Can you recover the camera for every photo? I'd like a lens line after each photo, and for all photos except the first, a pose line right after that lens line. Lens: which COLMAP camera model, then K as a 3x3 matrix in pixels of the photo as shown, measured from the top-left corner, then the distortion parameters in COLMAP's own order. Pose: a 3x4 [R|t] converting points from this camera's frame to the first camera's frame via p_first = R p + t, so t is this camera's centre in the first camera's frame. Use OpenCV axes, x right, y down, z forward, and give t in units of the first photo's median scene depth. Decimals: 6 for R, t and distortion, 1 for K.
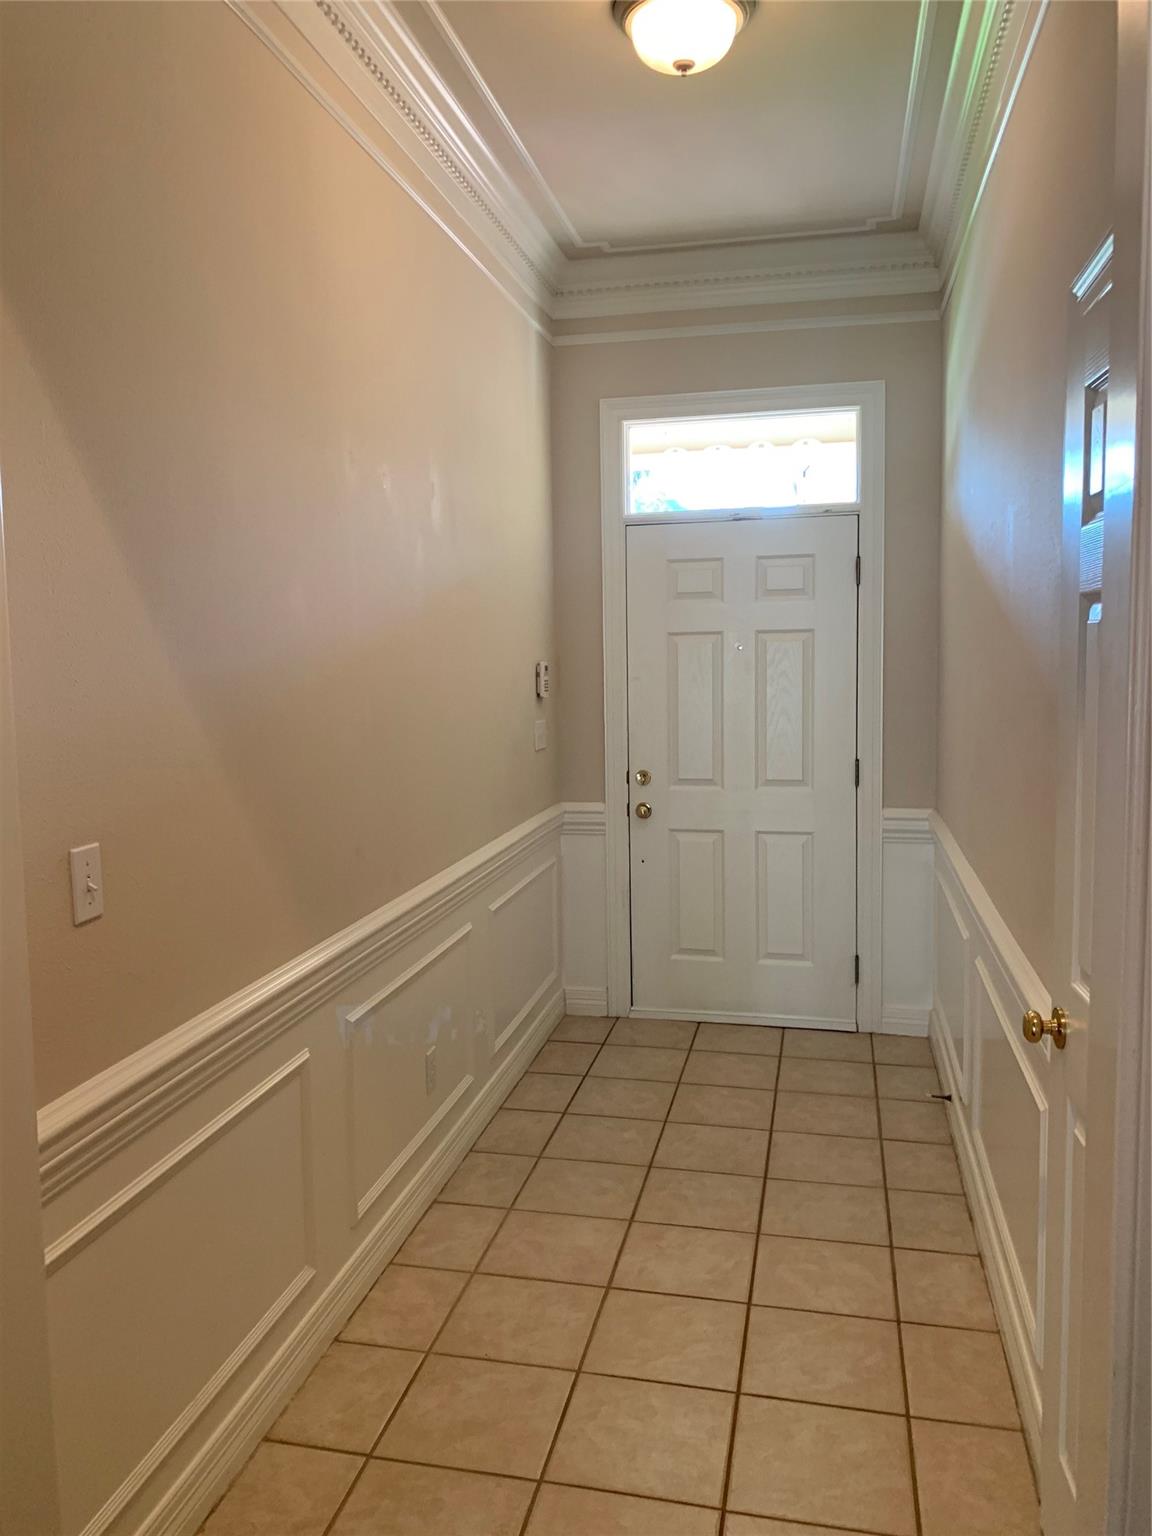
lens RADIAL K [[1173.3, 0, 569.0], [0, 1173.3, 763.7], [0, 0, 1]] dist [0.037996, -0.060510]
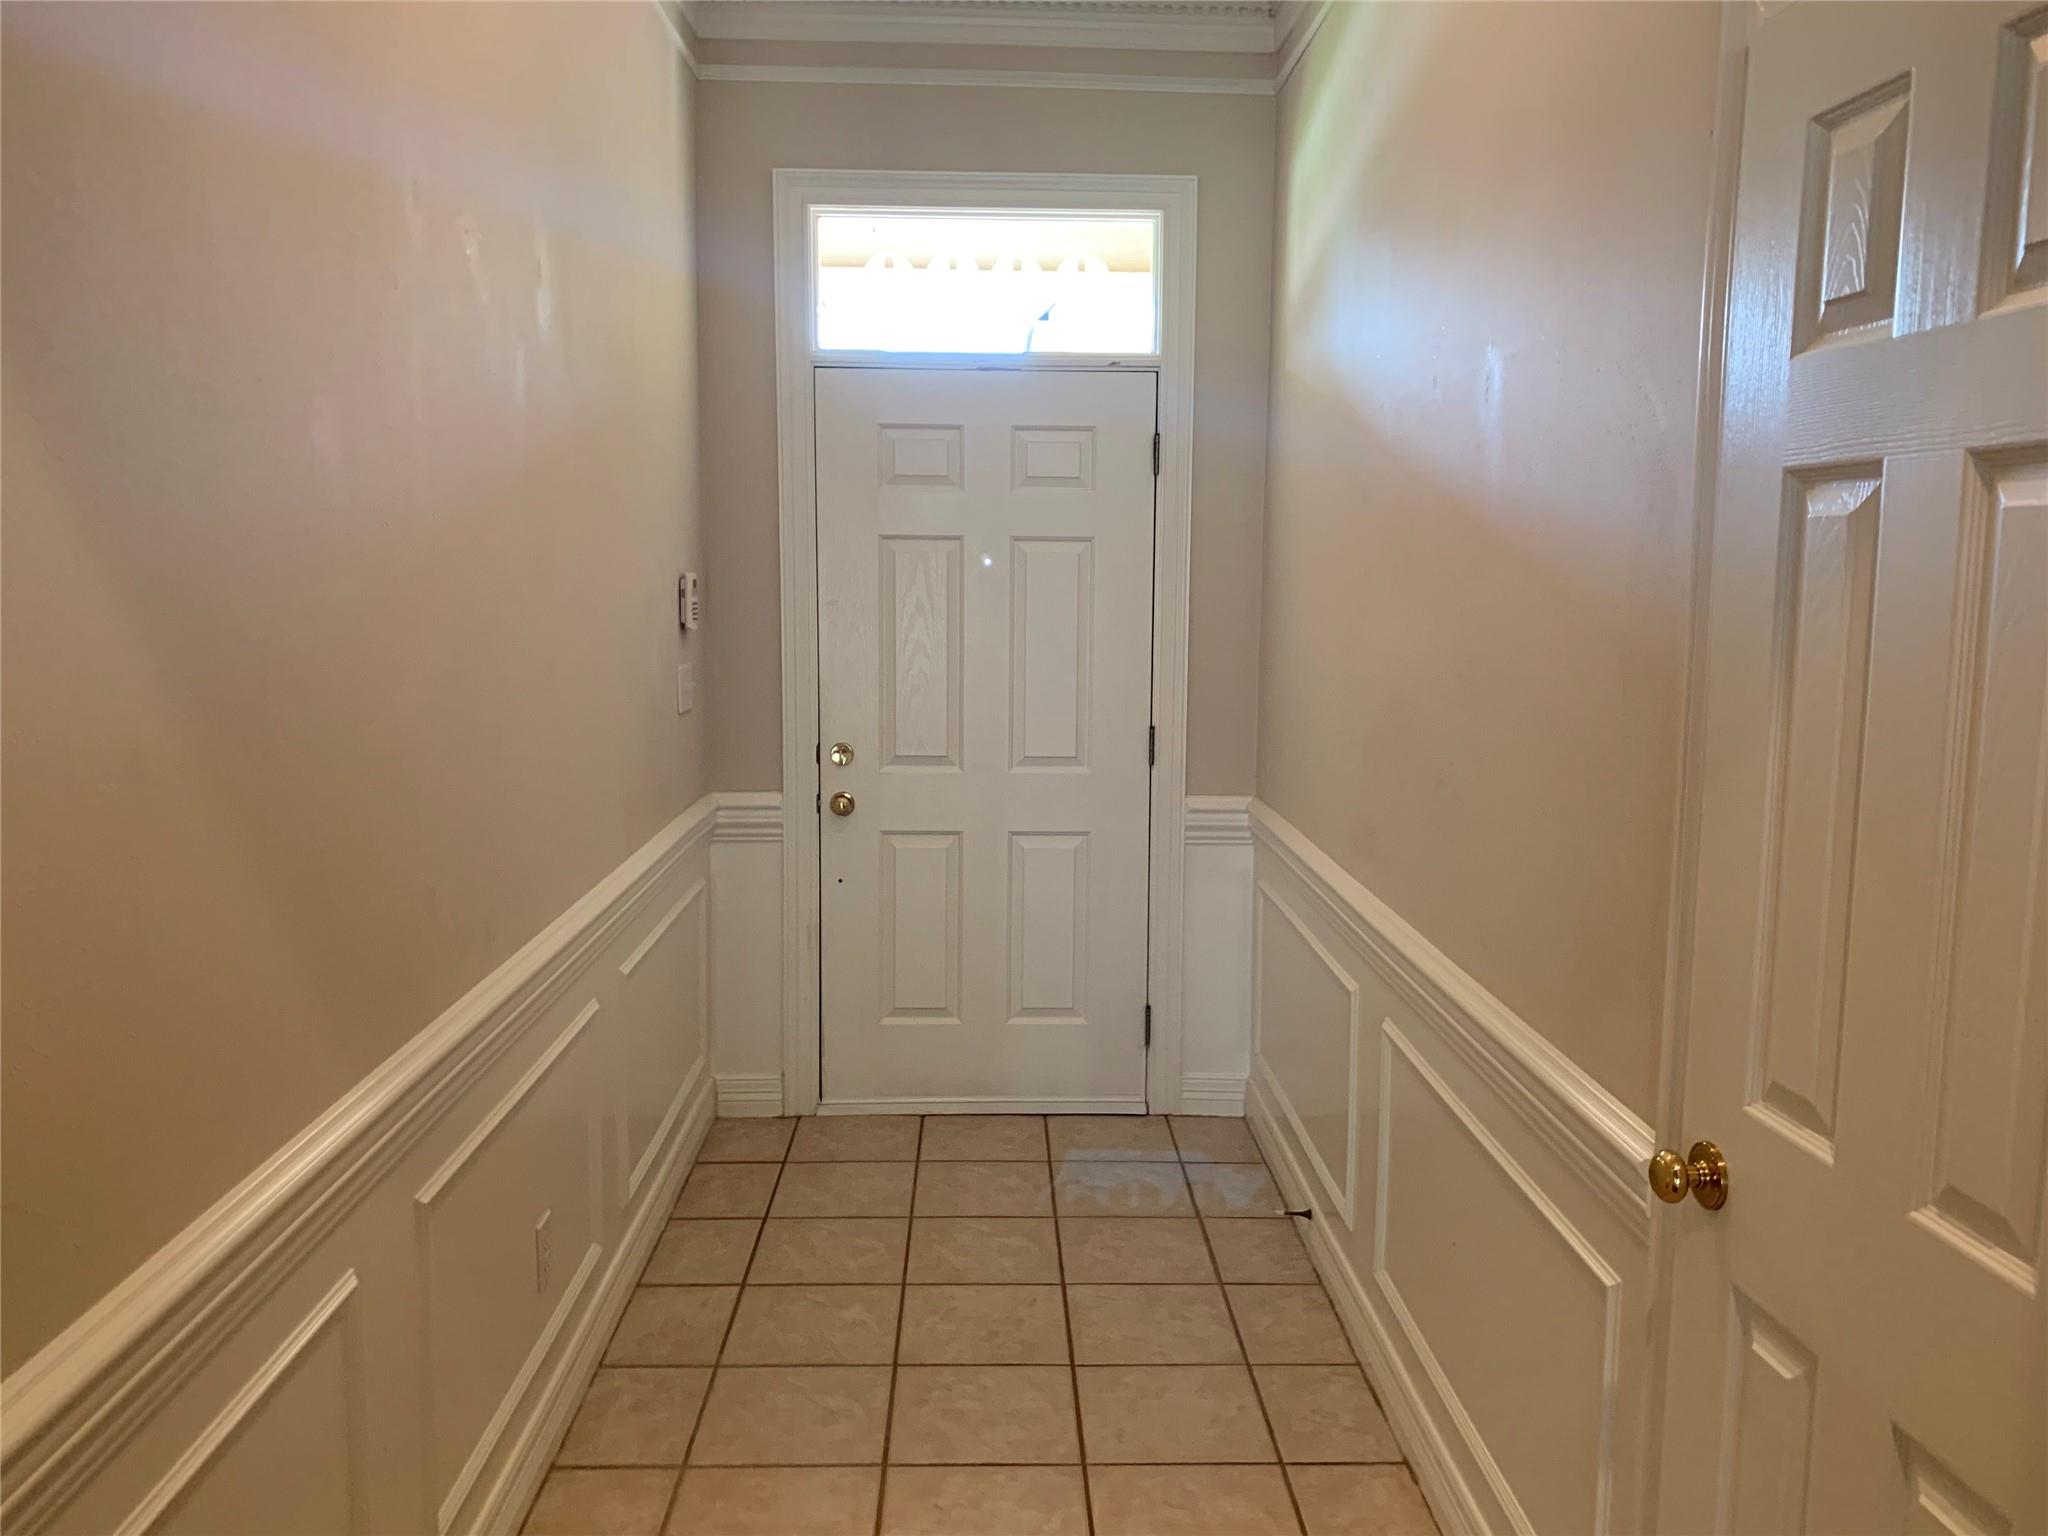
lens RADIAL K [[1564.4, 0, 1037.5], [0, 1564.4, 757.4], [0, 0, 1]] dist [0.037996, -0.060510]
pose [[0.966311, -0.006264, 0.257302, -0.059312], [0.000379, 0.999737, 0.022914, -0.006759], [-0.257378, -0.022044, 0.966059, 0.127118]]
